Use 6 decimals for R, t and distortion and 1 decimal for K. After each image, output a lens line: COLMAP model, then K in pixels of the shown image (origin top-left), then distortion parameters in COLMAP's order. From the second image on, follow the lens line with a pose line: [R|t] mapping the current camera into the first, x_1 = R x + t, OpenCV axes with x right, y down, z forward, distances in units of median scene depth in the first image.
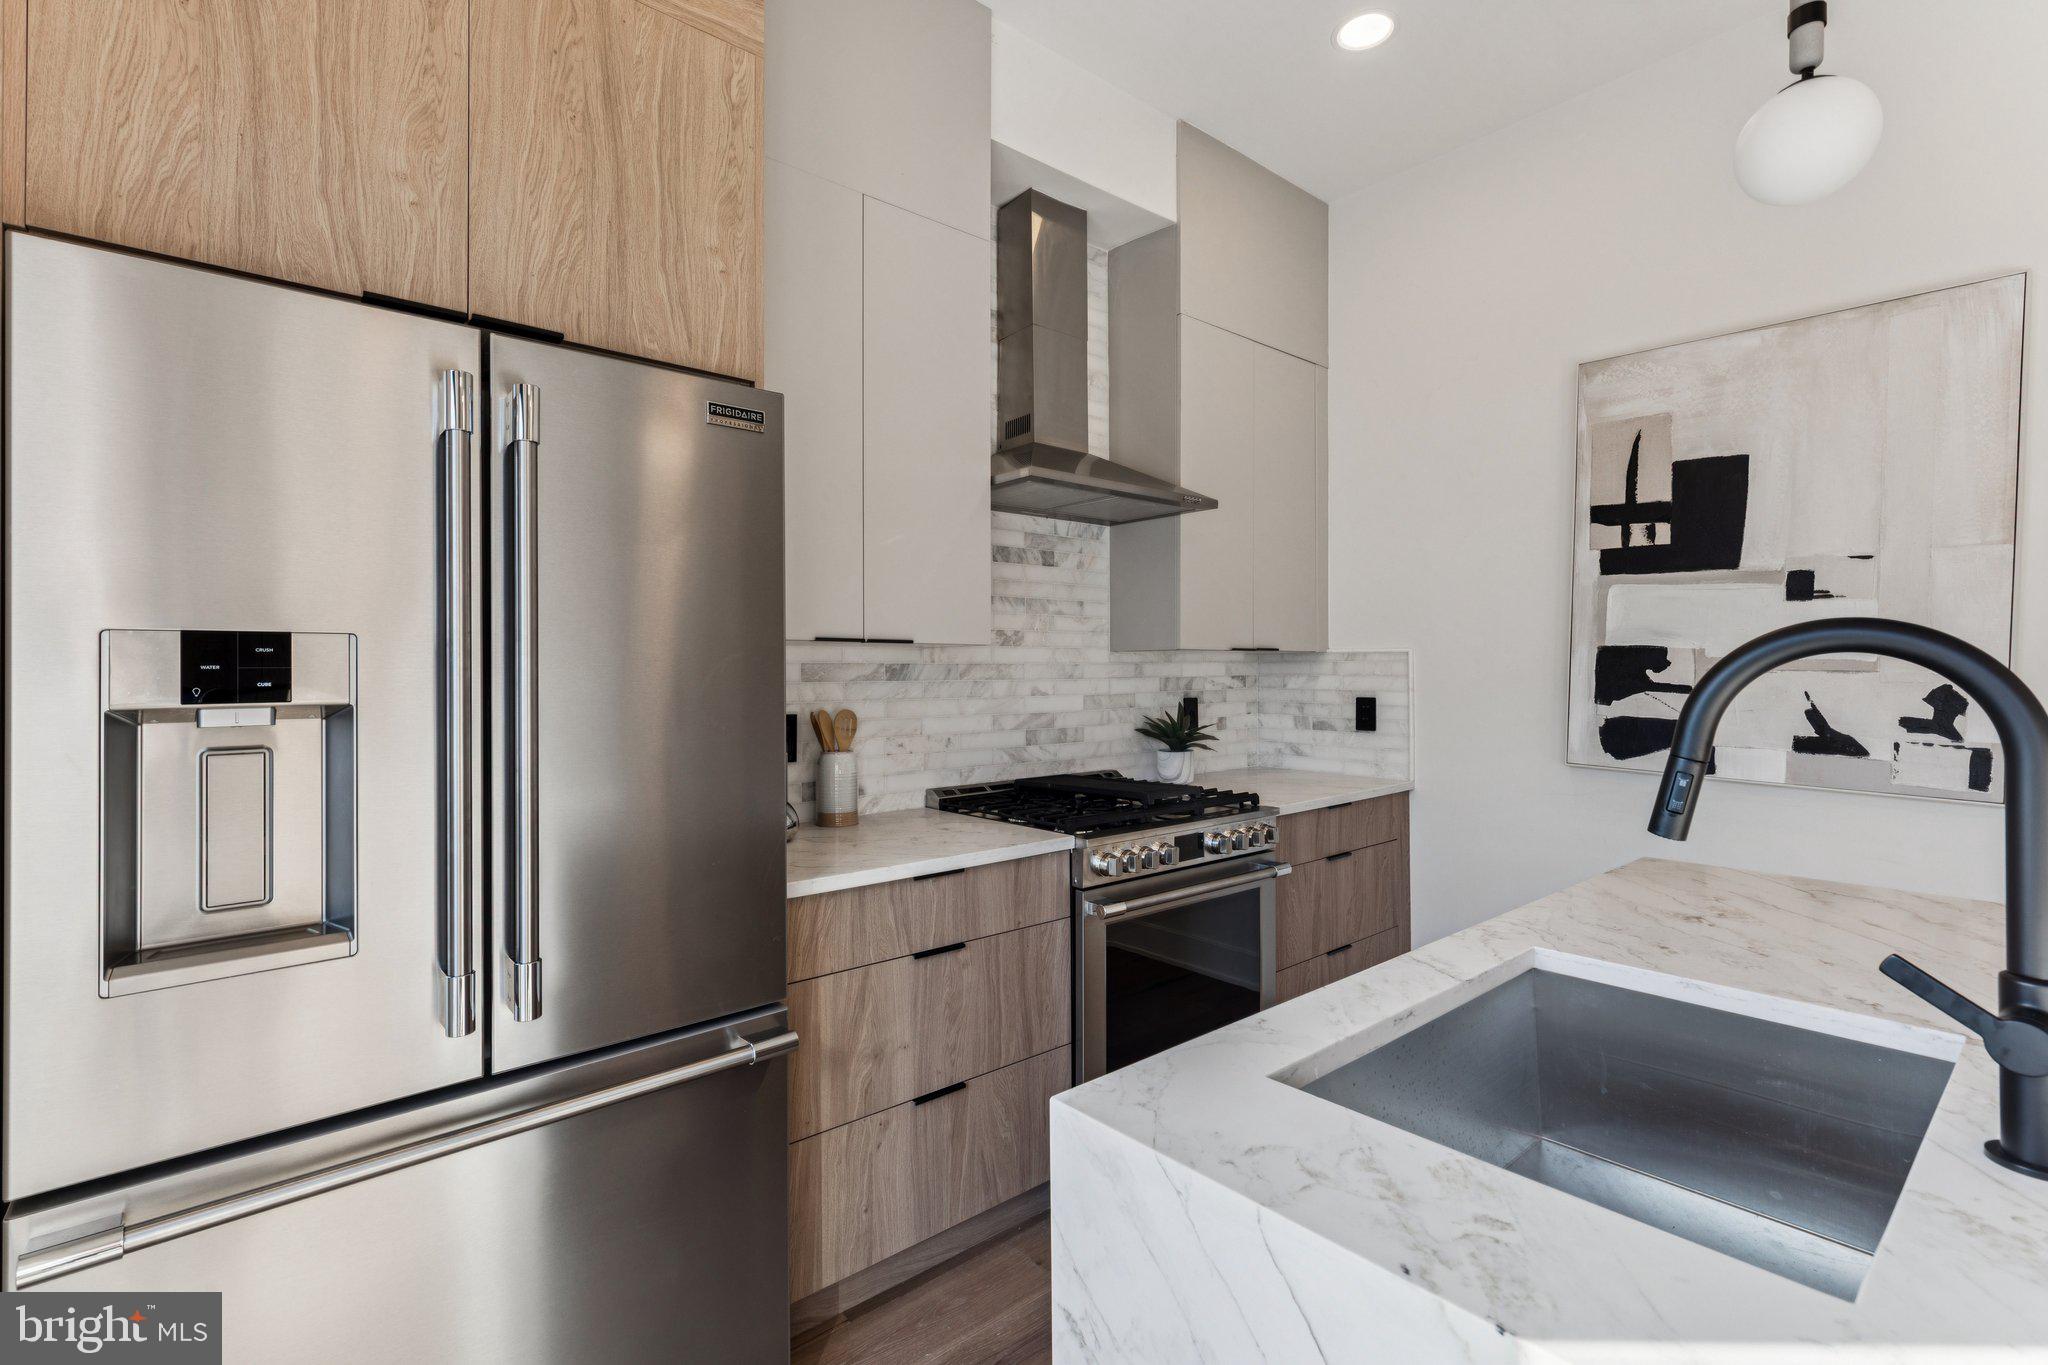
lens RADIAL K [[922.9, 0, 1021.1], [0, 922.9, 669.3], [0, 0, 1]] dist [0.002080, 0.000126]
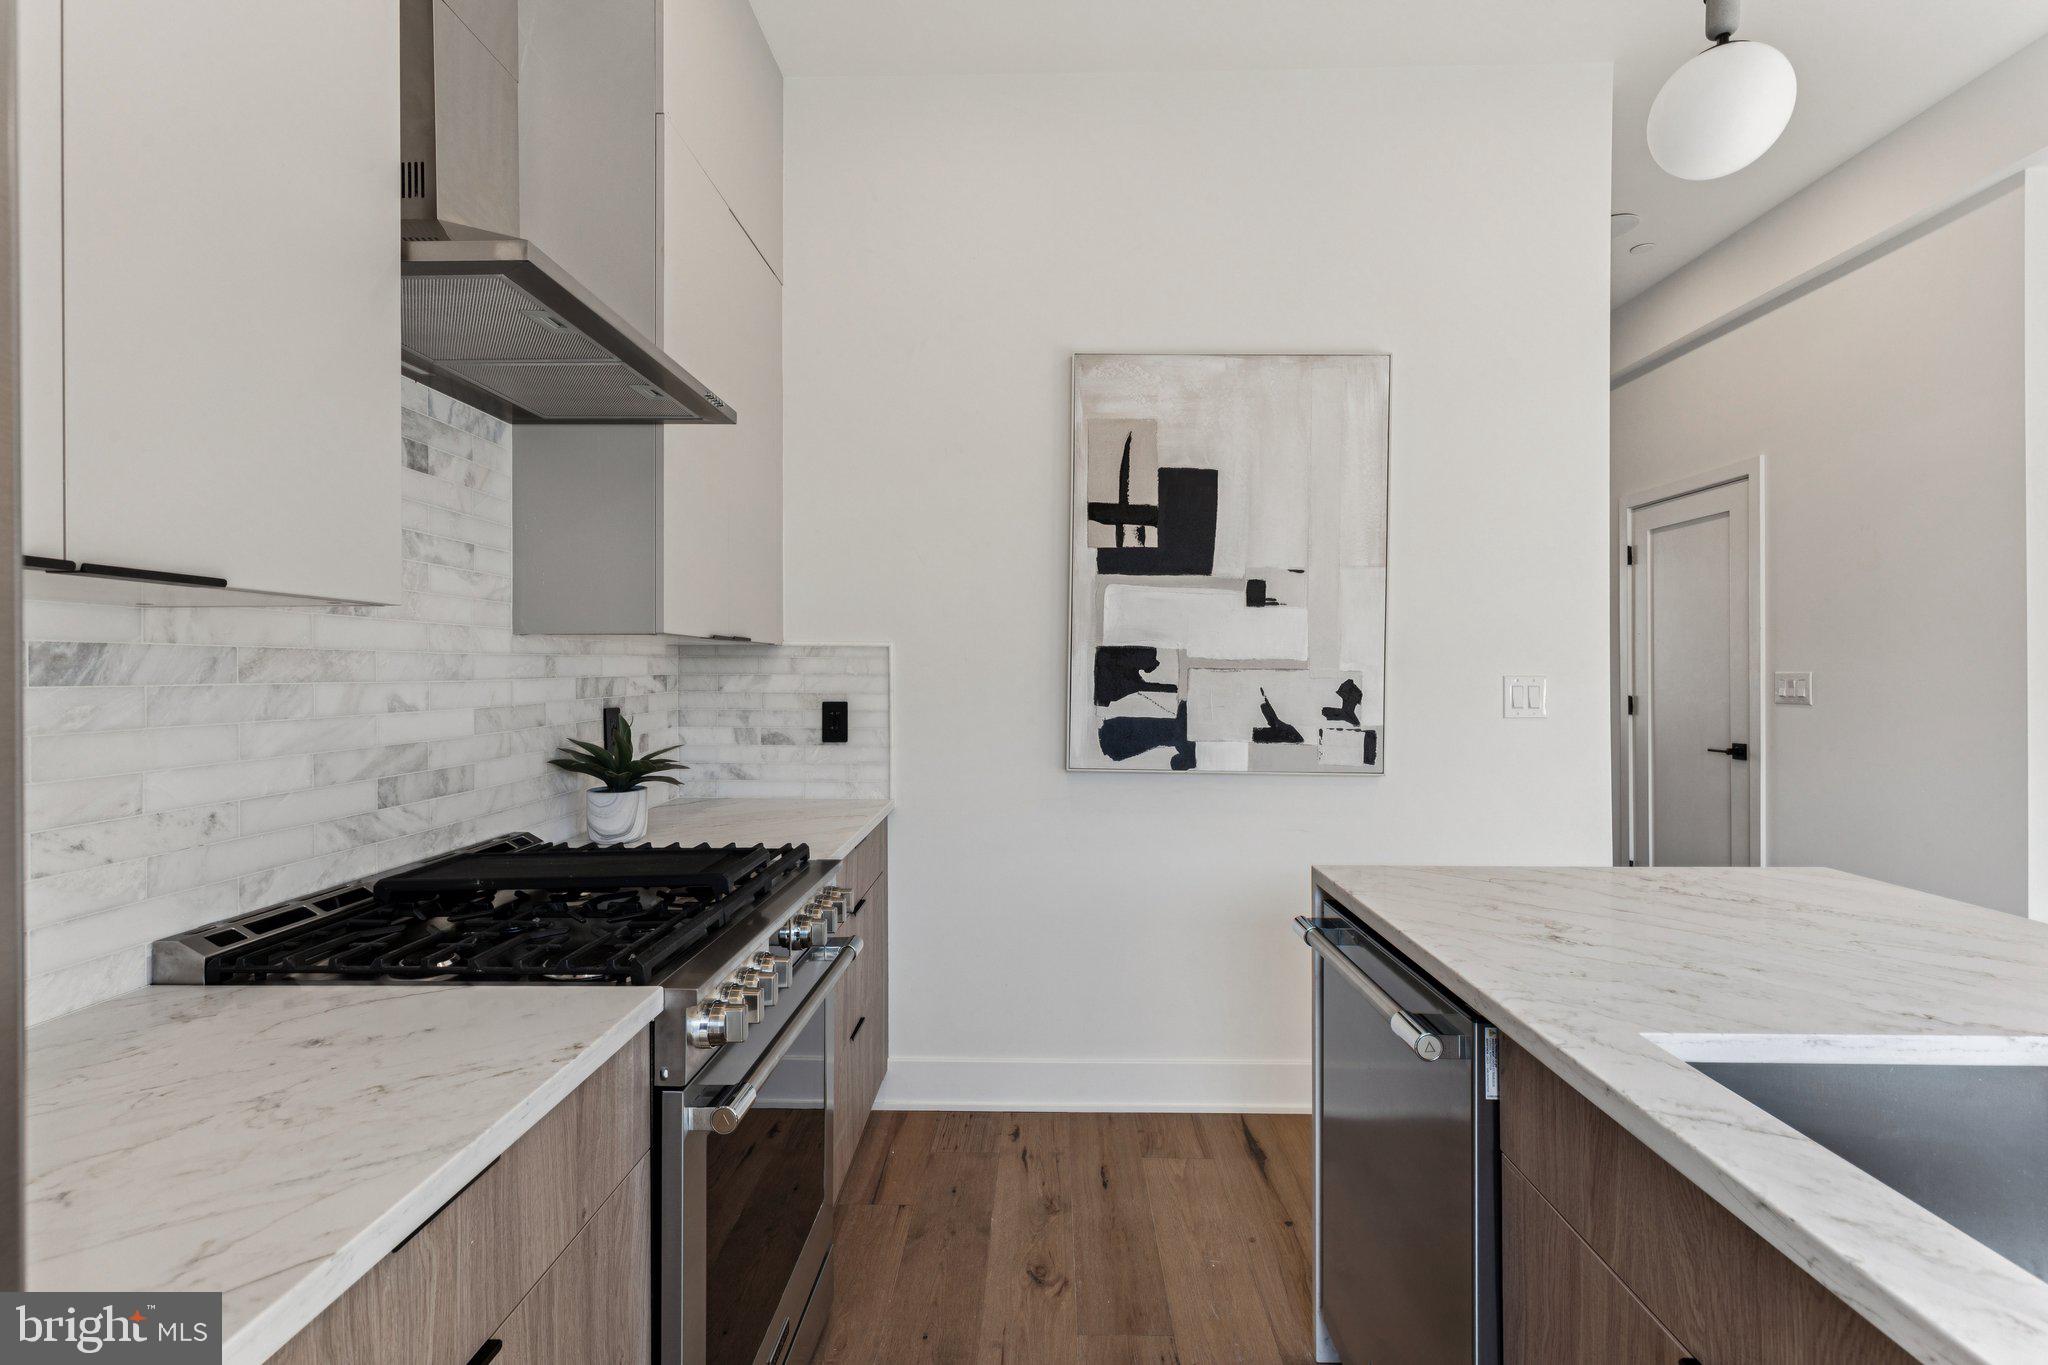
lens RADIAL K [[925.1, 0, 1027.2], [0, 925.1, 669.1], [0, 0, 1]] dist [0.008999, -0.000850]
pose [[0.660362, 0.005611, 0.750927, -0.151681], [-0.003861, 0.999984, -0.004076, 0.005205], [-0.750938, -0.000208, 0.660373, 0.397907]]
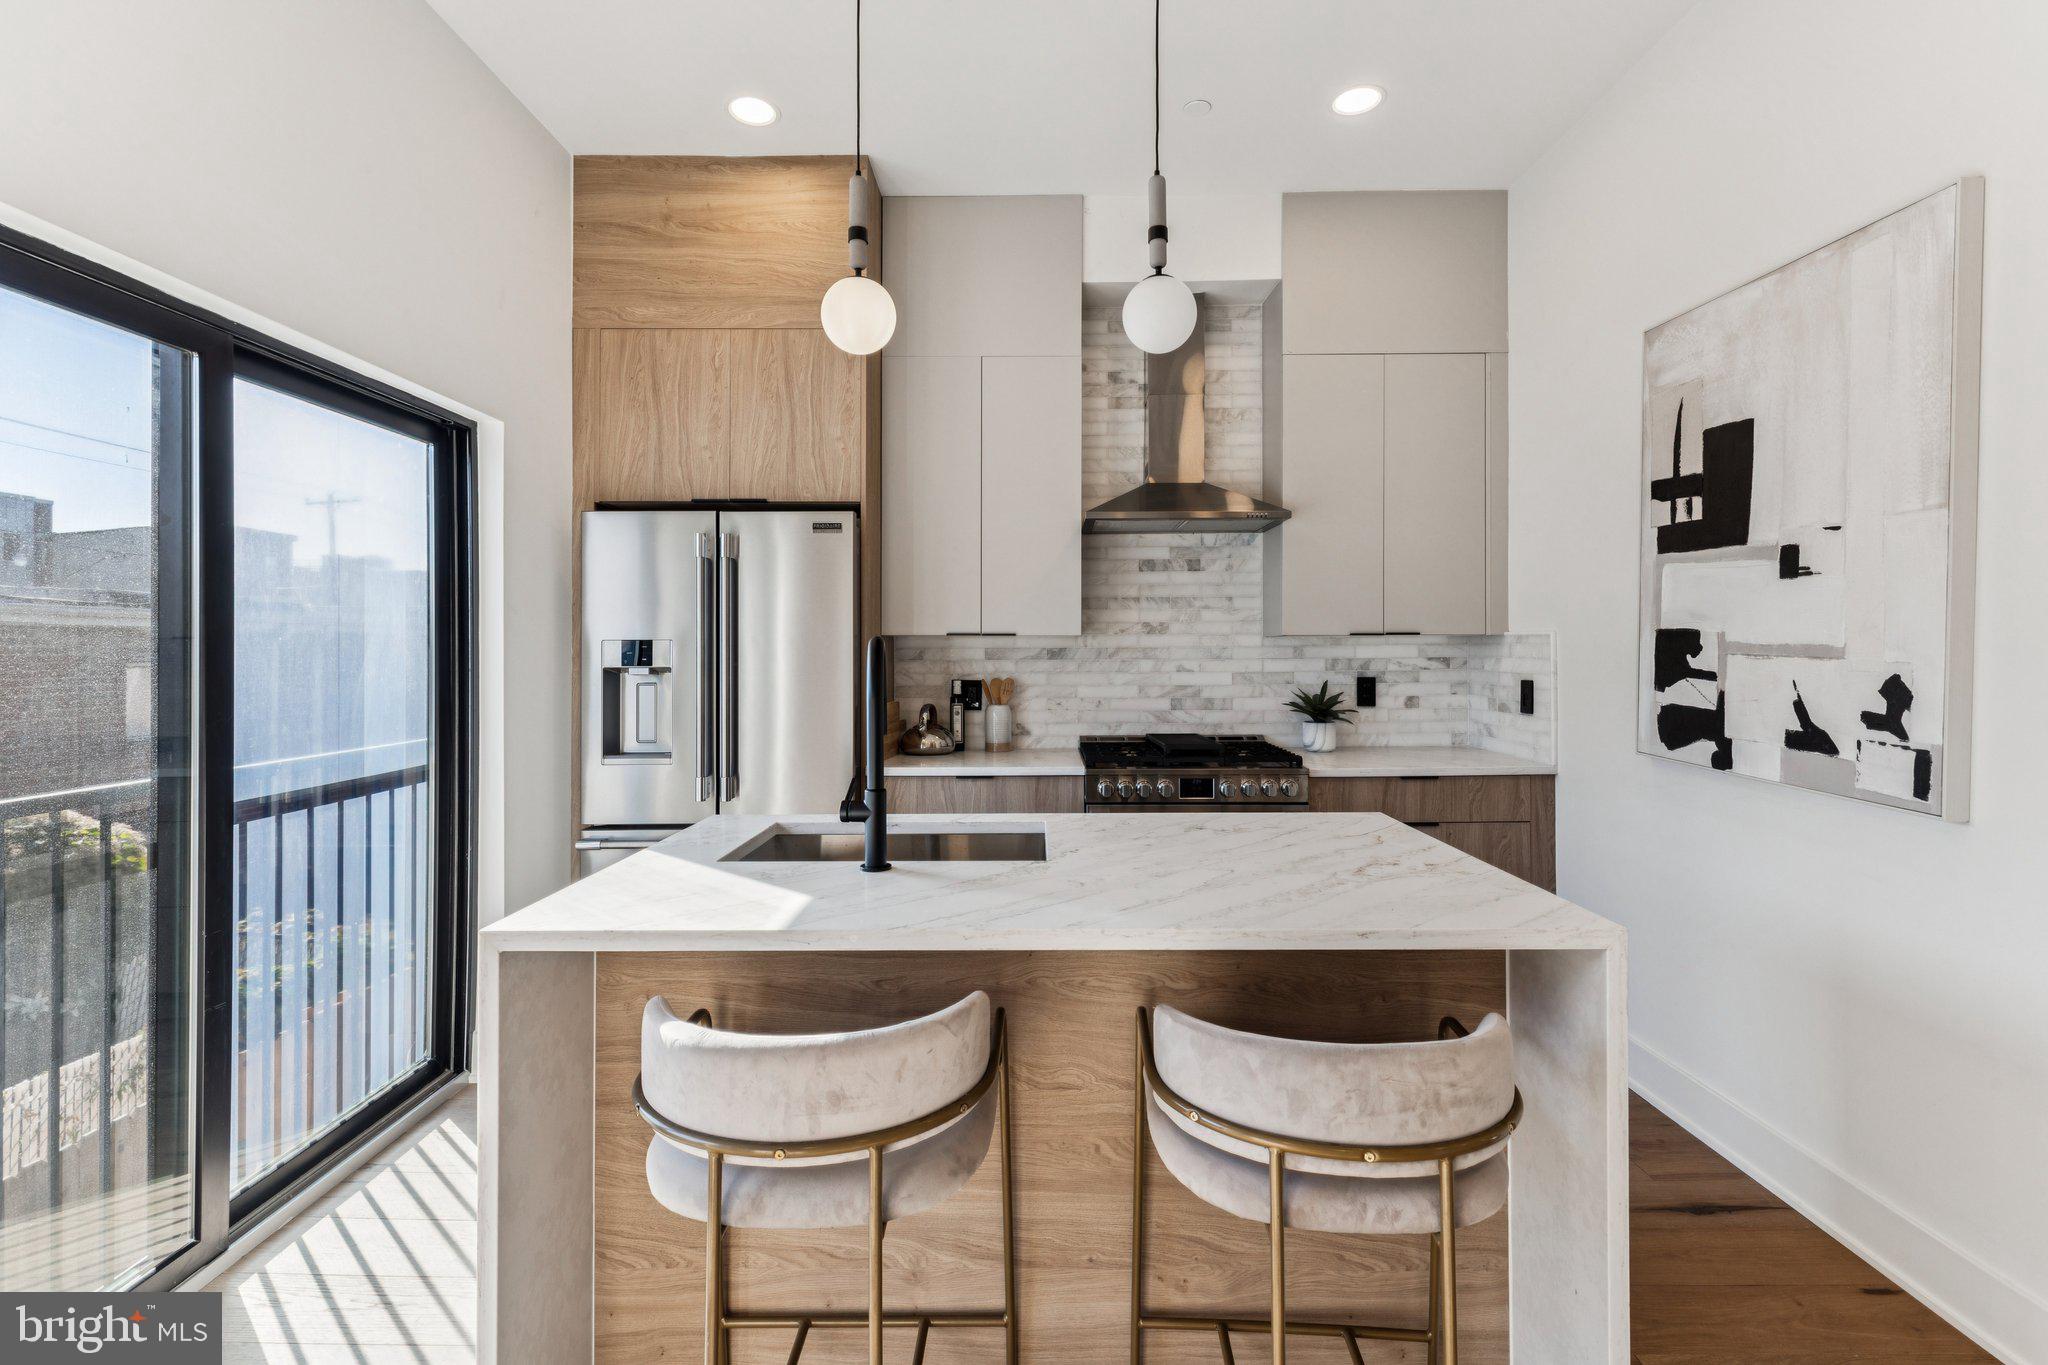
lens RADIAL K [[937.2, 0, 1025.3], [0, 937.2, 651.5], [0, 0, 1]] dist [0.009066, -0.001258]
pose [[0.757939, 0.002479, -0.652321, 0.743689], [0.001546, 0.999983, 0.005597, -0.008287], [0.652324, -0.005250, 0.757922, -0.147048]]
